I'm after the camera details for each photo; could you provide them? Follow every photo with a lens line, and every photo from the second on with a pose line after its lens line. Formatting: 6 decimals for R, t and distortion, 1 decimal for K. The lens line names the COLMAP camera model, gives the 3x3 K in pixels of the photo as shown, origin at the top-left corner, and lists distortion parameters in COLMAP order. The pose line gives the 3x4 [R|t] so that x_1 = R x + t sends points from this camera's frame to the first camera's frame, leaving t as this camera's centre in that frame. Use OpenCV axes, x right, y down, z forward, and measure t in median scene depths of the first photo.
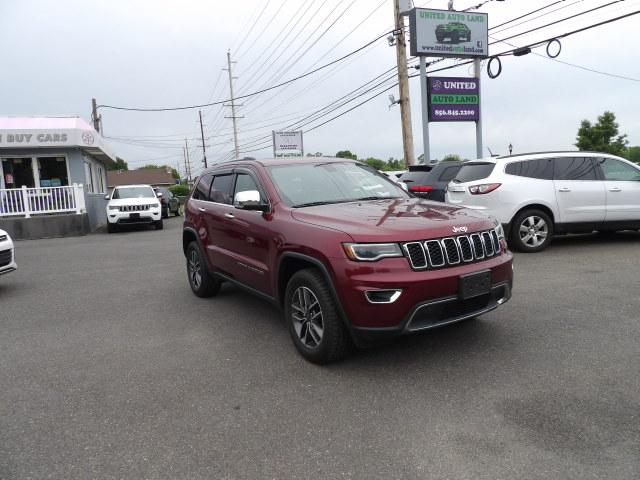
lens RADIAL K [[461.6, 0, 319.8], [0, 461.6, 239.9], [0, 0, 1]] dist [-0.012999, 0.007691]
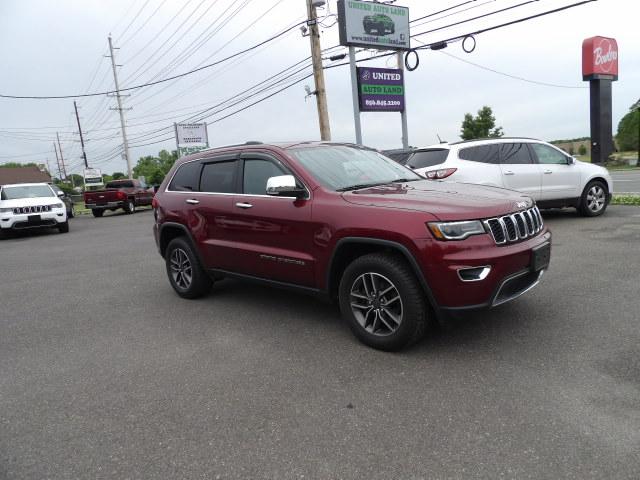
lens RADIAL K [[462.3, 0, 321.4], [0, 462.3, 240.1], [0, 0, 1]] dist [-0.009478, 0.001408]
pose [[0.969941, -0.057406, 0.236470, -0.104250], [0.054620, 0.998339, 0.018321, 0.003385], [-0.237129, -0.004854, 0.971466, 0.029002]]
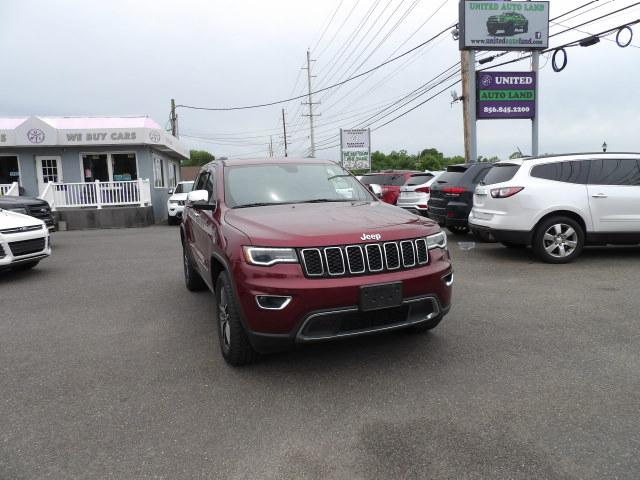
lens RADIAL K [[459.8, 0, 320.2], [0, 459.8, 241.2], [0, 0, 1]] dist [-0.014016, 0.004704]
pose [[0.982372, 0.041499, -0.182273, 0.103248], [-0.039877, 0.999126, 0.012556, -0.006086], [0.182635, -0.005066, 0.983168, 0.015139]]
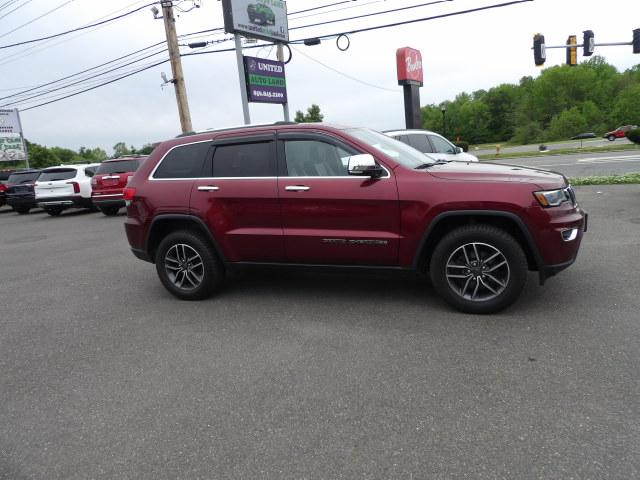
lens RADIAL K [[463.2, 0, 322.7], [0, 463.2, 237.7], [0, 0, 1]] dist [-0.006974, 0.006389]
pose [[0.796225, -0.120535, 0.592872, -0.265092], [0.111034, 0.992421, 0.052649, -0.000157], [-0.594725, 0.023908, 0.803574, 0.109894]]
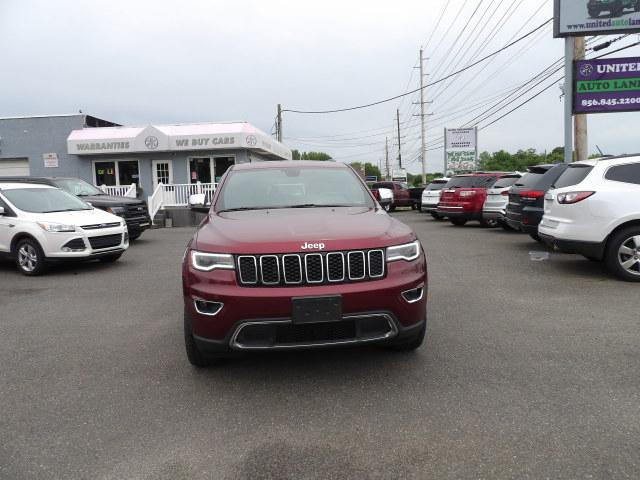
lens RADIAL K [[457.8, 0, 322.9], [0, 457.8, 239.5], [0, 0, 1]] dist [-0.008526, -0.000253]
pose [[0.903942, 0.071302, -0.421669, 0.192084], [-0.068556, 0.997411, 0.021693, -0.015576], [0.422124, 0.009299, 0.906490, 0.055393]]
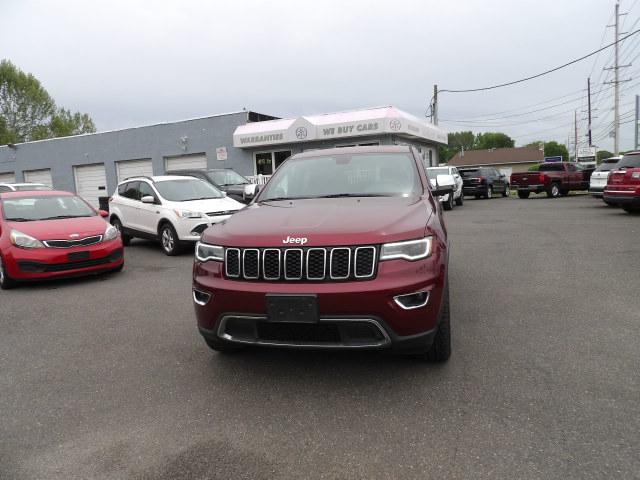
lens RADIAL K [[457.0, 0, 325.3], [0, 457.0, 240.5], [0, 0, 1]] dist [-0.015184, 0.003215]
pose [[0.688497, 0.108769, -0.717036, 0.258854], [-0.070950, 0.994049, 0.082663, -0.026389], [0.721760, -0.006039, 0.692117, 0.128452]]
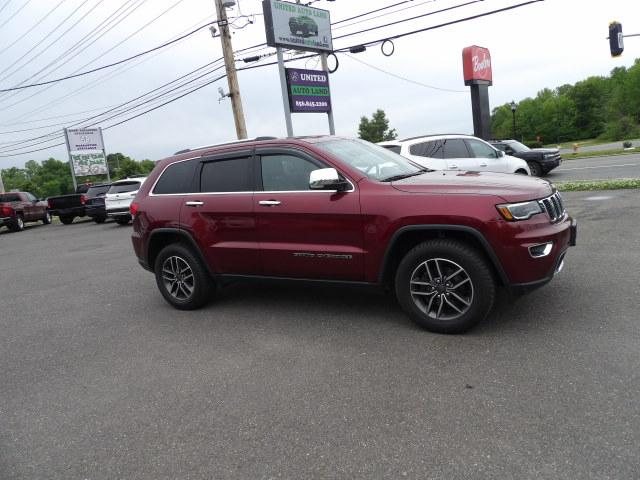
lens RADIAL K [[462.3, 0, 321.4], [0, 462.3, 240.1], [0, 0, 1]] dist [-0.009478, 0.001408]
pose [[0.883820, -0.119129, 0.452406, -0.199393], [0.119345, 0.992453, 0.028184, 0.002033], [-0.452349, 0.029083, 0.891367, 0.070956]]
